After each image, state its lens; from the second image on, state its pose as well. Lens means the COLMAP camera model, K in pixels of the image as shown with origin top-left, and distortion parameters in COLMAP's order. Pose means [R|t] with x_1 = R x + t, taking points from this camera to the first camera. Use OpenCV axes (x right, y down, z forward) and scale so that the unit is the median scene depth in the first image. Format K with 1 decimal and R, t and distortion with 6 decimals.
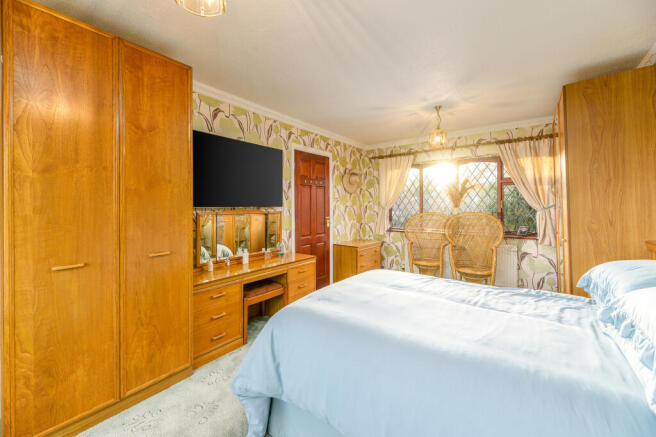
lens RADIAL K [[278.5, 0, 325.4], [0, 278.5, 215.0], [0, 0, 1]] dist [-0.000808, 0.000259]
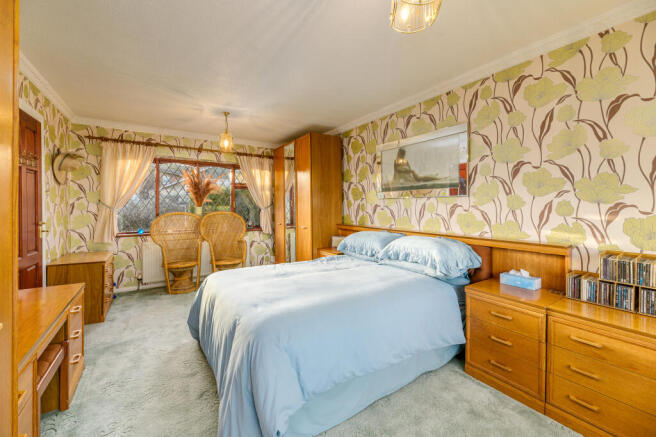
lens RADIAL K [[278.5, 0, 325.4], [0, 278.5, 215.0], [0, 0, 1]] dist [-0.000808, 0.000259]
pose [[0.302346, -0.025050, 0.952869, -0.345347], [0.023320, 0.999550, 0.018877, -0.004541], [-0.952913, 0.016513, 0.302794, 0.214157]]
